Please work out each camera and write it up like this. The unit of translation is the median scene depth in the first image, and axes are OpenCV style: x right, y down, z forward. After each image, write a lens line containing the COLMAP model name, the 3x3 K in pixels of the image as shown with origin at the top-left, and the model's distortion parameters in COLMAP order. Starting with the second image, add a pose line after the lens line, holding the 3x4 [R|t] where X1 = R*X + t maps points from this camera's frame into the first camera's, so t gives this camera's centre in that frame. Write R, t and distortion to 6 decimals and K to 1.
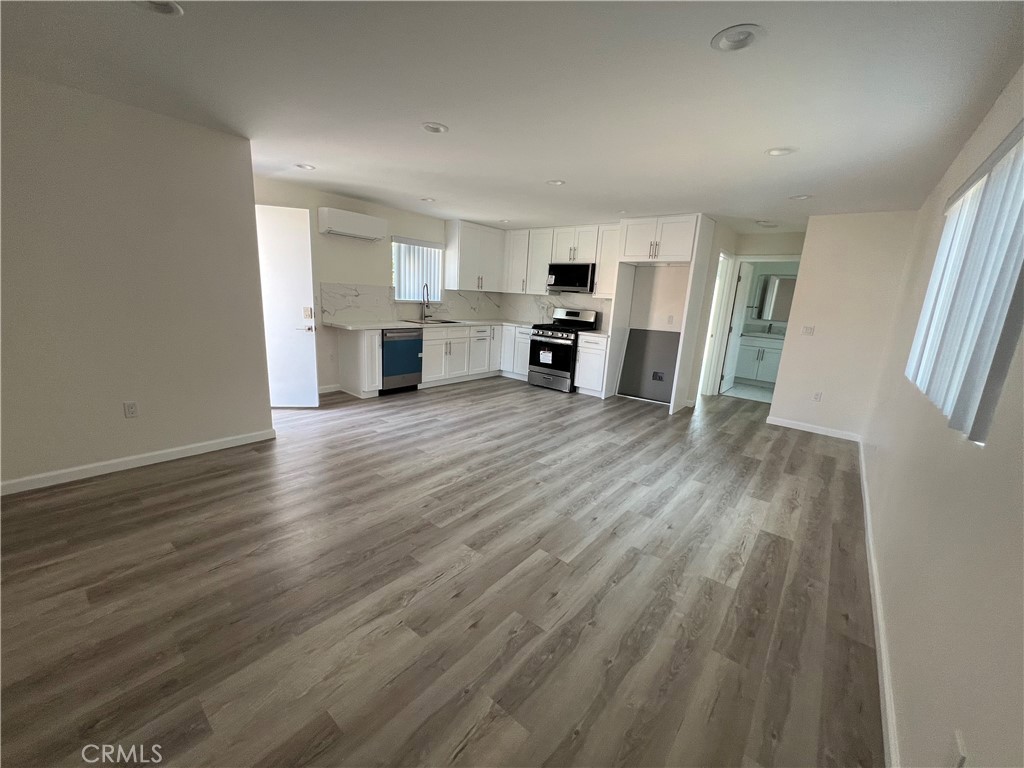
lens RADIAL K [[410.5, 0, 514.4], [0, 410.5, 384.3], [0, 0, 1]] dist [-0.000572, 0.000255]
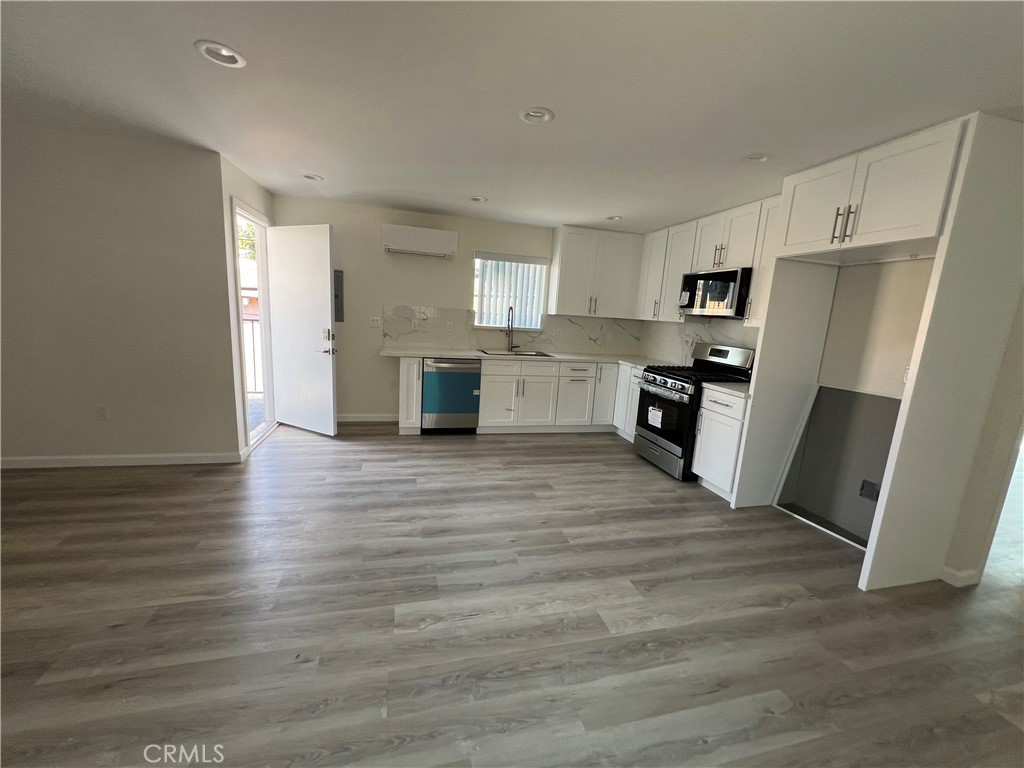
lens RADIAL K [[410.5, 0, 514.2], [0, 410.5, 383.3], [0, 0, 1]] dist [-0.000572, 0.000255]
pose [[0.802828, 0.095323, -0.588541, 0.435844], [-0.144565, 0.988801, -0.037049, -0.100289], [0.578419, 0.114826, 0.807618, 0.559177]]
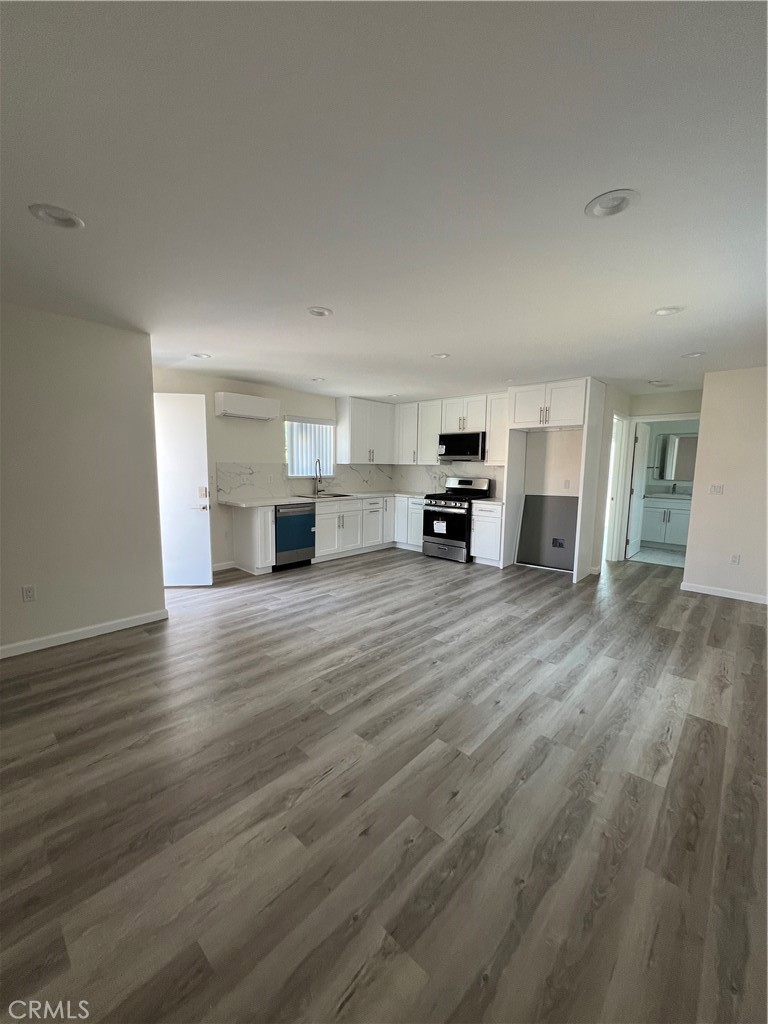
lens RADIAL K [[410.5, 0, 384.8], [0, 410.5, 512.6], [0, 0, 1]] dist [-0.000572, 0.000255]
pose [[0.997411, -0.036778, -0.061788, 0.011702], [0.030251, 0.994175, -0.103444, -0.004802], [0.065233, 0.101307, 0.992714, 0.021275]]
